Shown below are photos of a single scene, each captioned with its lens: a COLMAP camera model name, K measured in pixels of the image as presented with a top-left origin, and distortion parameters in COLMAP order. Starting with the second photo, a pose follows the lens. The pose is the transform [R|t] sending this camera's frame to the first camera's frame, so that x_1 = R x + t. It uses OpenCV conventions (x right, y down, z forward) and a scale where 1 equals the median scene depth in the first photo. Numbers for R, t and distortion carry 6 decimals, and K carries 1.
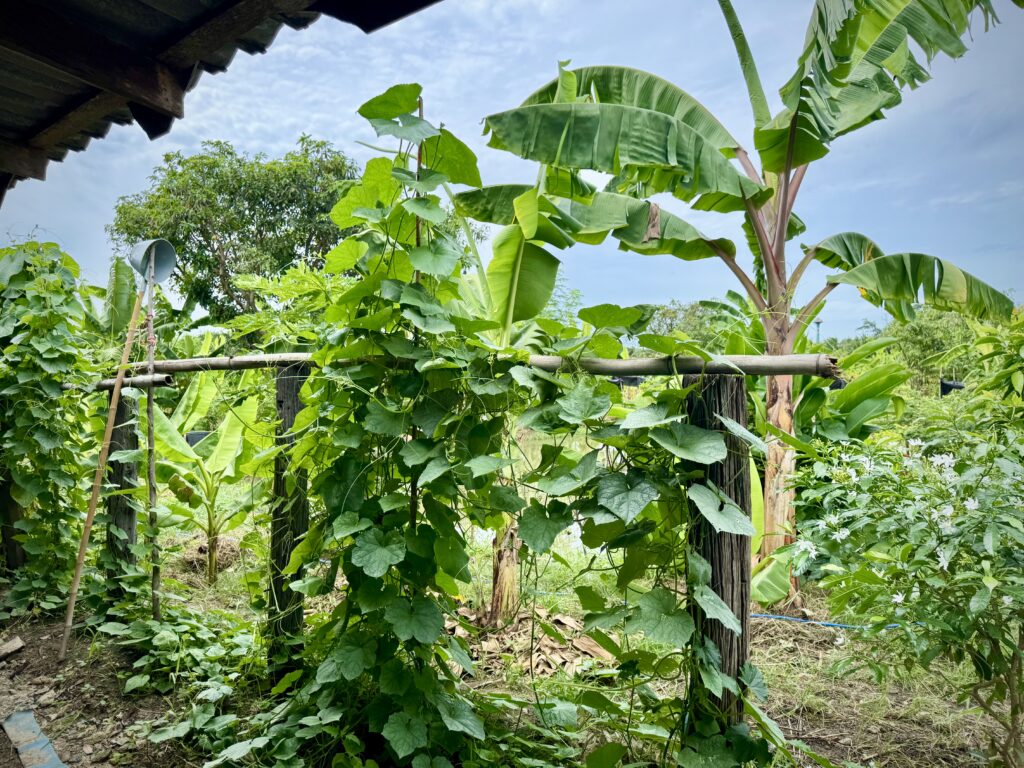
lens RADIAL K [[716.0, 0, 512.0], [0, 716.0, 384.0], [0, 0, 1]] dist [-0.006741, -0.007328]
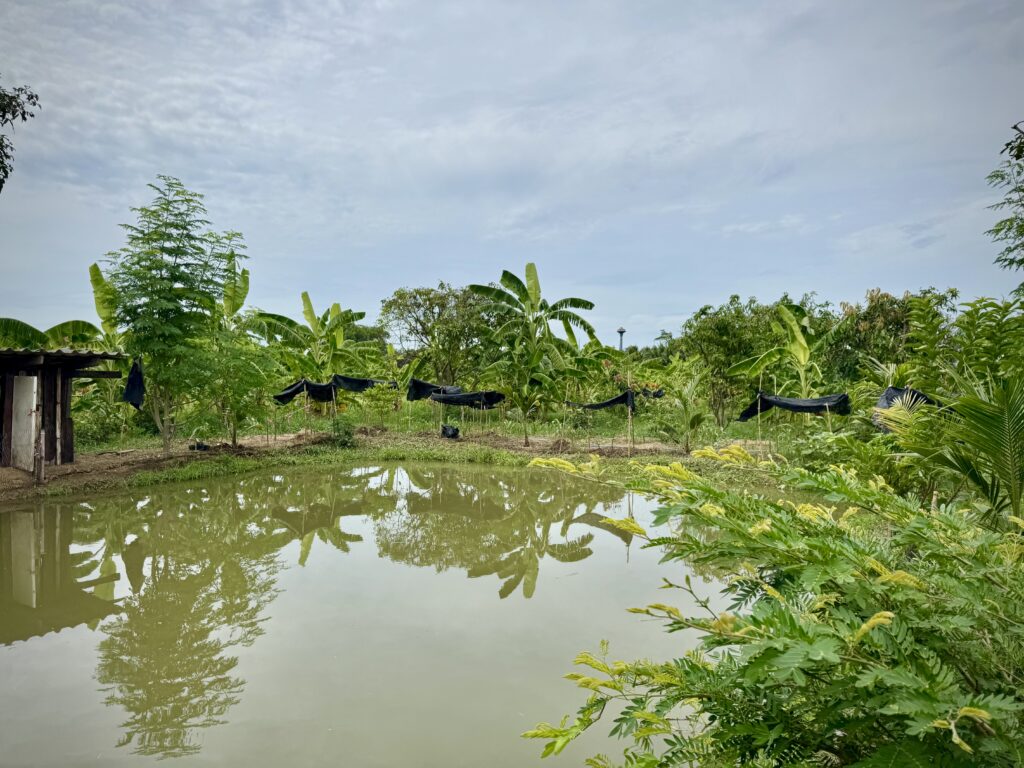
lens RADIAL K [[716.0, 0, 512.0], [0, 716.0, 384.0], [0, 0, 1]] dist [-0.006741, -0.007328]
pose [[0.971071, 0.021405, 0.237830, 0.119149], [-0.021401, 0.999768, -0.002599, -0.005885], [-0.237830, -0.002566, 0.971303, 0.219893]]
